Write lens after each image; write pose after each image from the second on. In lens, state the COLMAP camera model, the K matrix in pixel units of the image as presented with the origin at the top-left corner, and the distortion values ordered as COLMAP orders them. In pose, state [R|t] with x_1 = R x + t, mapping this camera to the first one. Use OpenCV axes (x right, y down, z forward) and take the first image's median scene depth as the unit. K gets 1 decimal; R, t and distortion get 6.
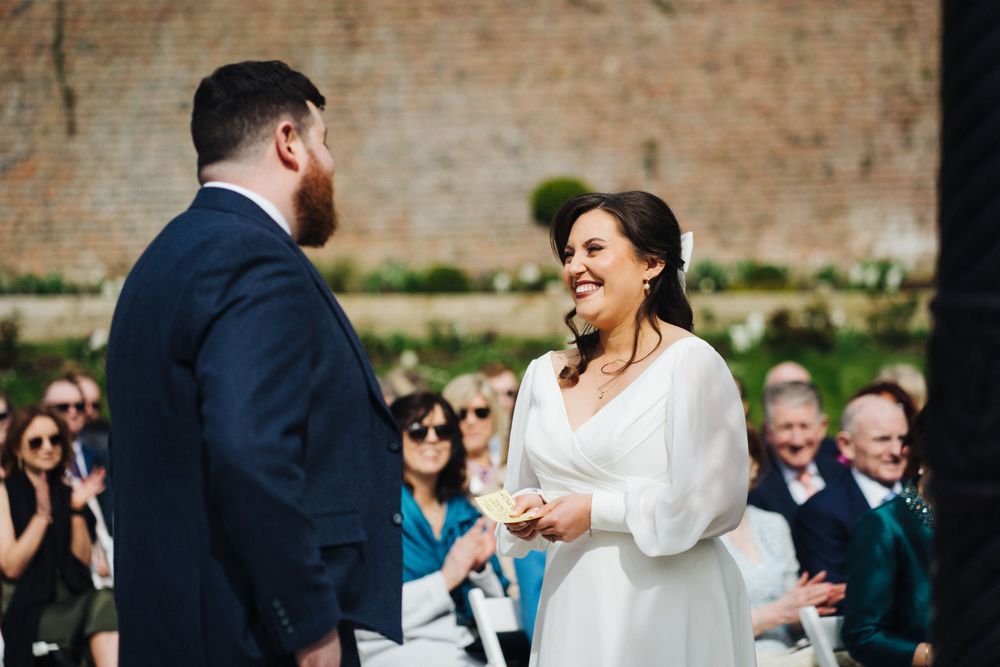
lens RADIAL K [[2395.1, 0, 499.5], [0, 2395.1, 334.4], [0, 0, 1]] dist [-0.032323, 0.000000]
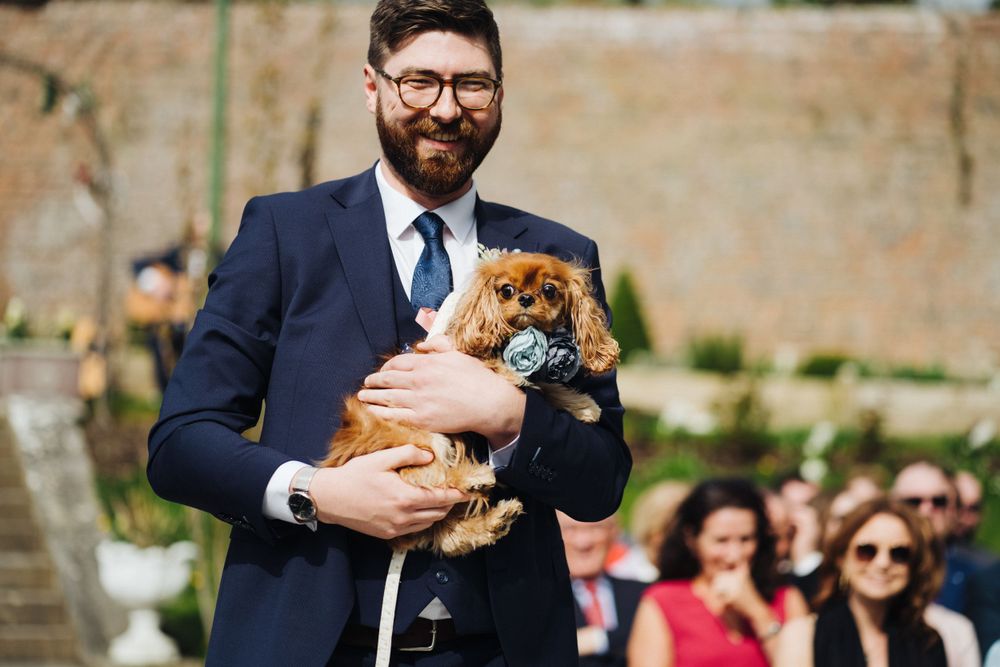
lens RADIAL K [[2395.1, 0, 500.2], [0, 2395.1, 332.3], [0, 0, 1]] dist [-0.032323, 0.000000]
pose [[0.931508, 0.043680, -0.361090, -0.025419], [-0.062445, 0.997228, -0.040459, 0.008014], [0.358321, 0.060236, 0.931653, 0.161886]]
